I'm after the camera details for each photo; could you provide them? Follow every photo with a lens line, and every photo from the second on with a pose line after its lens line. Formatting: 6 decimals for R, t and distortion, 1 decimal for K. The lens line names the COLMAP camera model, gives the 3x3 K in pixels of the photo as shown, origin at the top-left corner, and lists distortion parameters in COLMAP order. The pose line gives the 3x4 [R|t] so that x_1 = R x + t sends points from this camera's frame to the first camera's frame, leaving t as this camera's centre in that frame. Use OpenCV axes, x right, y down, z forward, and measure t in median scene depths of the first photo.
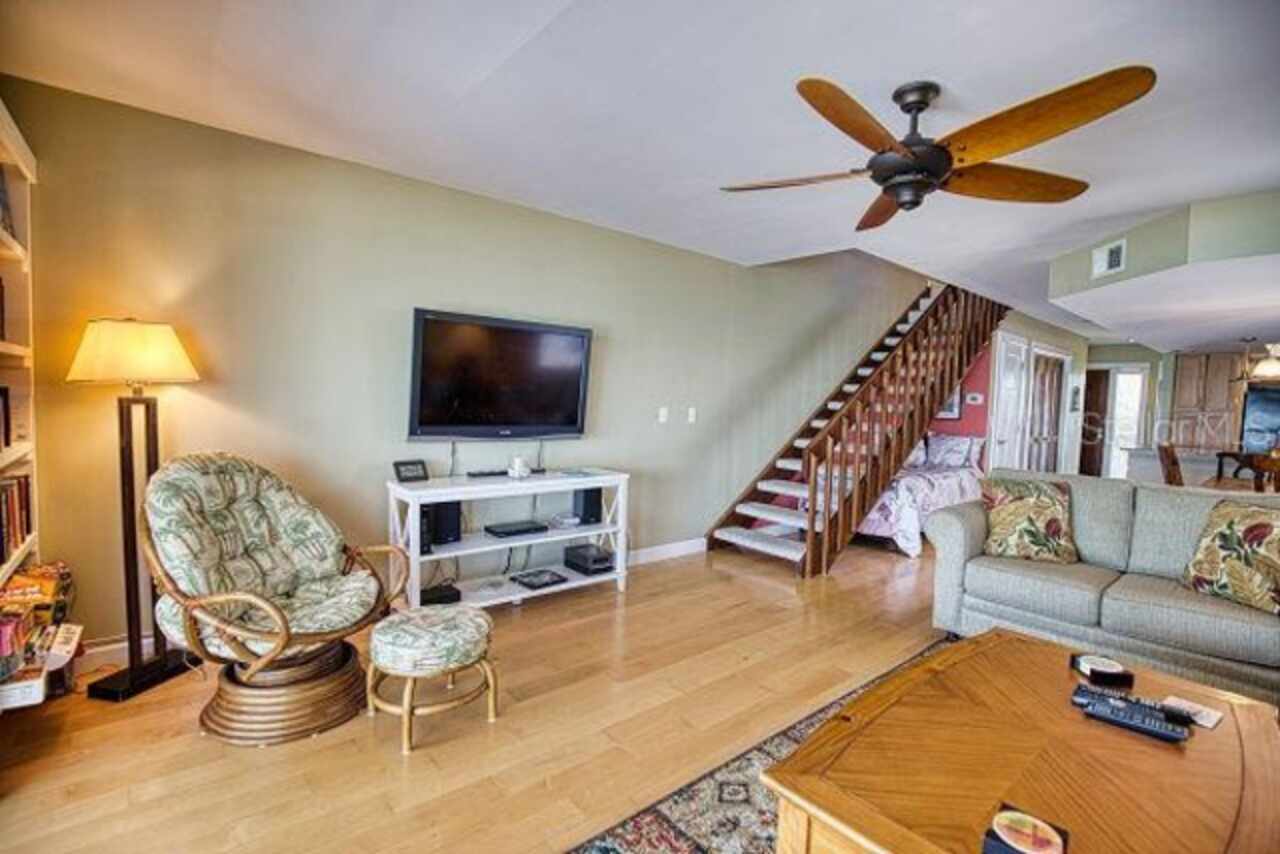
lens RADIAL K [[582.3, 0, 644.7], [0, 582.3, 433.9], [0, 0, 1]] dist [-0.027858, 0.000780]
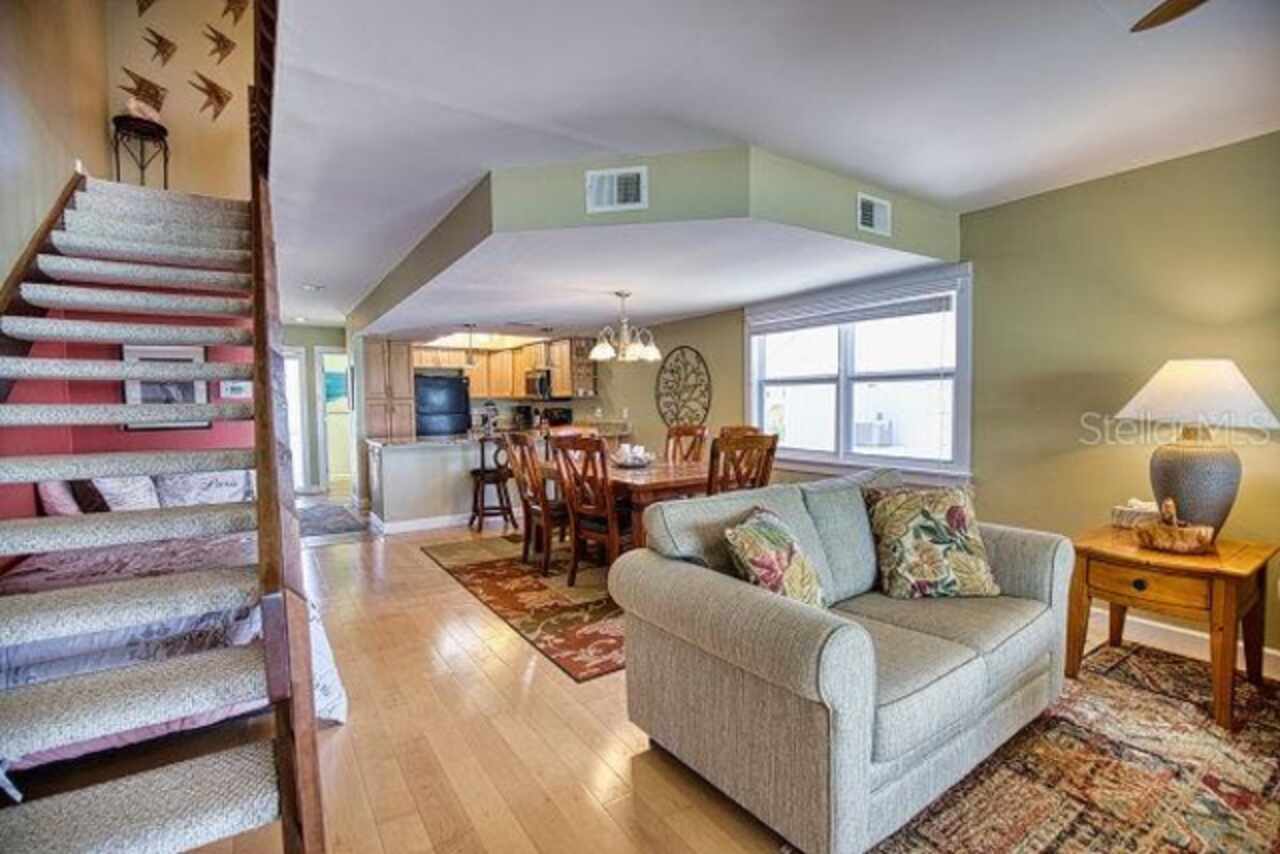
lens RADIAL K [[585.9, 0, 646.1], [0, 585.9, 427.6], [0, 0, 1]] dist [-0.036488, 0.007876]
pose [[0.101073, -0.079980, 0.991659, 0.066632], [0.077471, 0.994369, 0.072303, -0.066466], [-0.991858, 0.069517, 0.106700, 1.108466]]
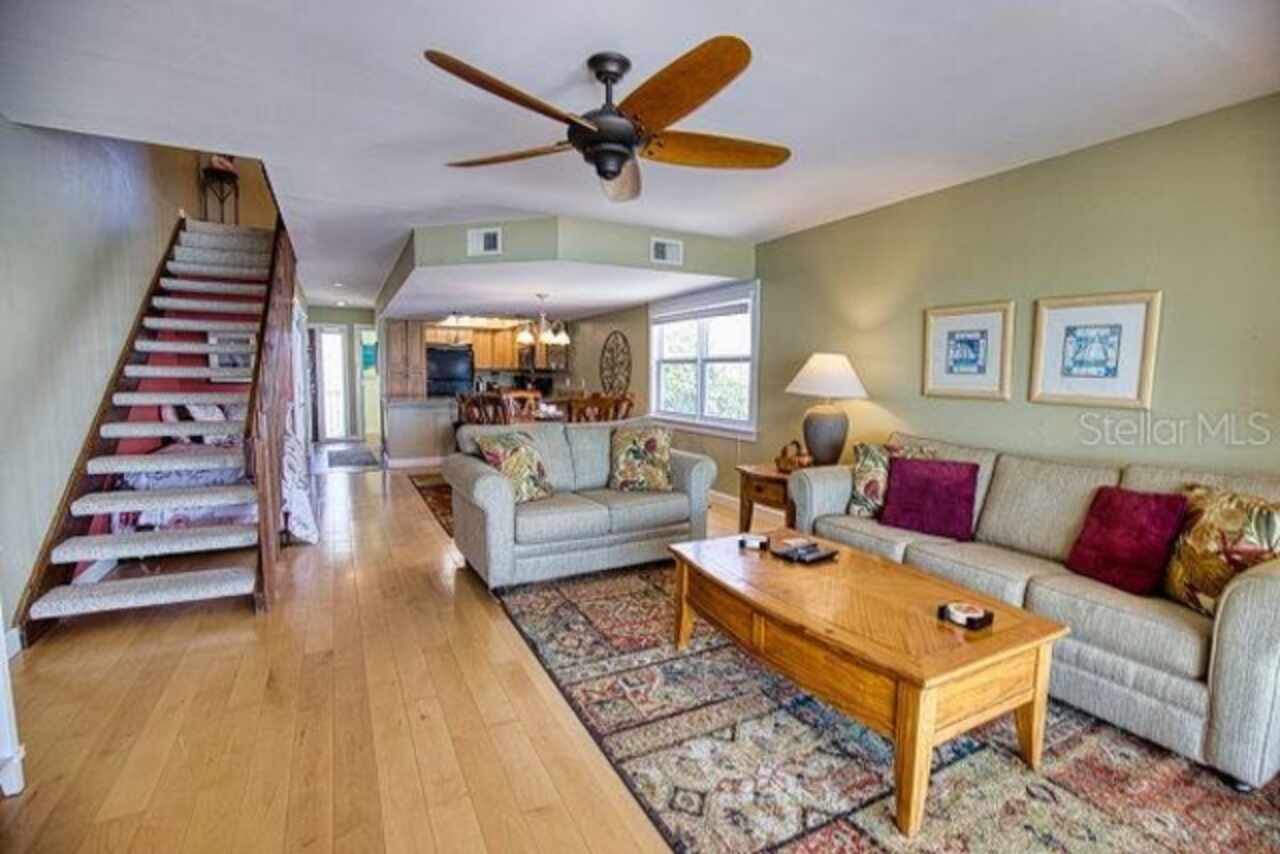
lens RADIAL K [[588.5, 0, 646.9], [0, 588.5, 426.6], [0, 0, 1]] dist [-0.027643, -0.000193]
pose [[0.206541, -0.116859, 0.971434, -0.423202], [0.055424, 0.992645, 0.107626, -0.045175], [-0.976867, 0.031611, 0.211499, 0.519602]]
